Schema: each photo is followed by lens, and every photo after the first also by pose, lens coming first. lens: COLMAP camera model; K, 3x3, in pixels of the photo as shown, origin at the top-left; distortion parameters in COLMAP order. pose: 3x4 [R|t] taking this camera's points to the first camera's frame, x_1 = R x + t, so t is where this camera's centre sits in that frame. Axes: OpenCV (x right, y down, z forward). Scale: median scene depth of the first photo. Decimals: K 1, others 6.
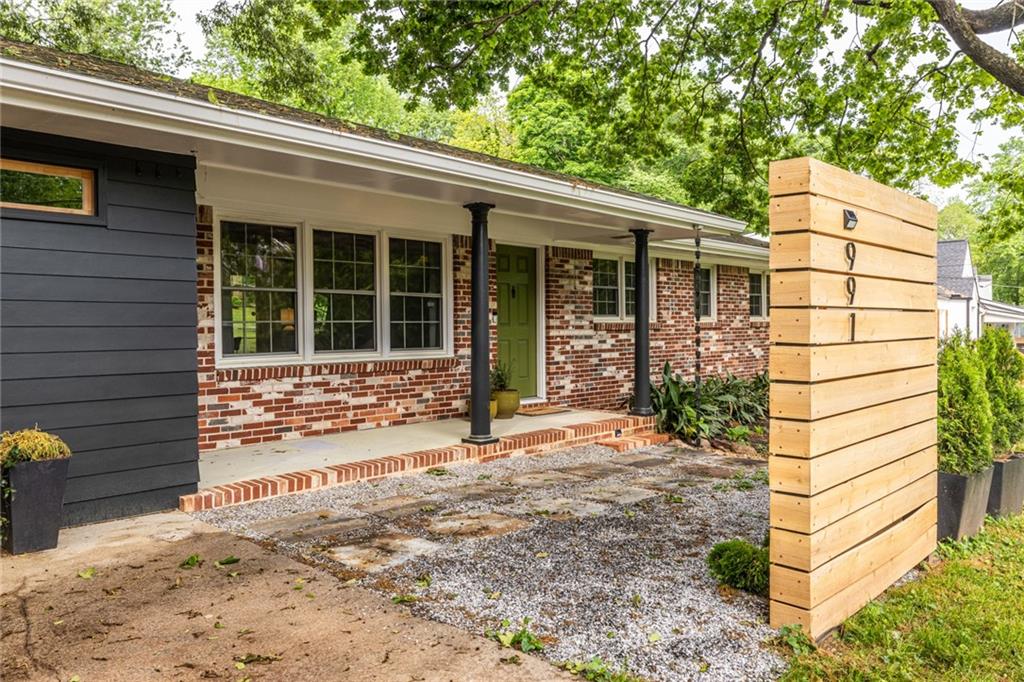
lens RADIAL K [[728.7, 0, 512.0], [0, 728.7, 324.5], [0, 0, 1]] dist [-0.013273, -0.000293]
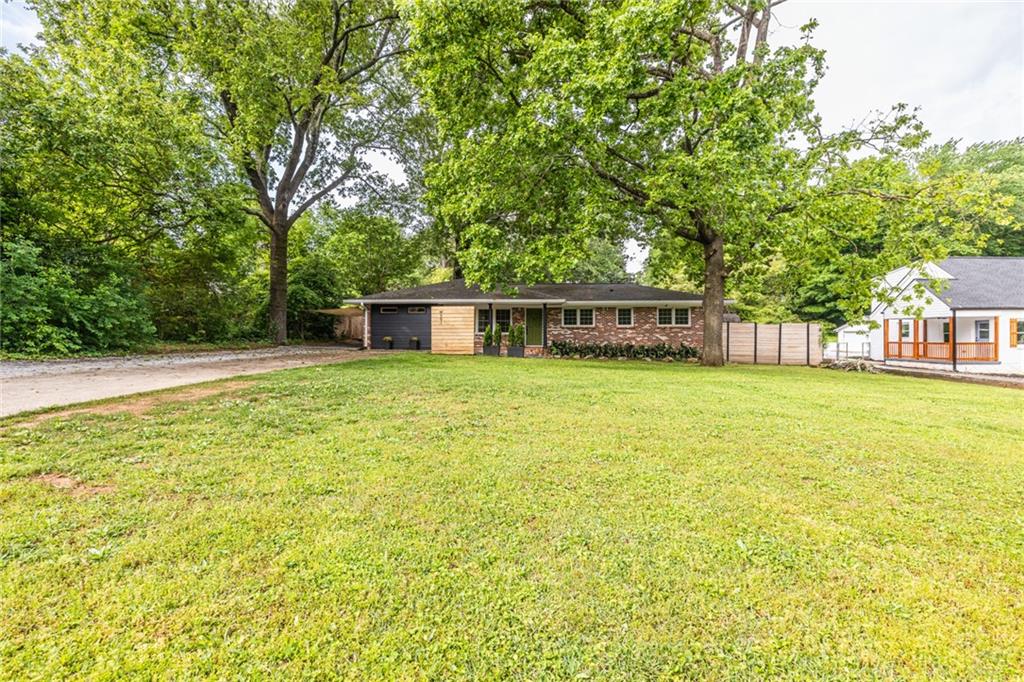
lens RADIAL K [[426.6, 0, 513.0], [0, 426.6, 340.3], [0, 0, 1]] dist [-0.000811, 0.000213]
pose [[0.661316, -0.001320, -0.750106, 2.040666], [-0.002526, 0.999989, -0.003987, 0.097888], [0.750103, 0.004531, 0.661305, -0.803244]]
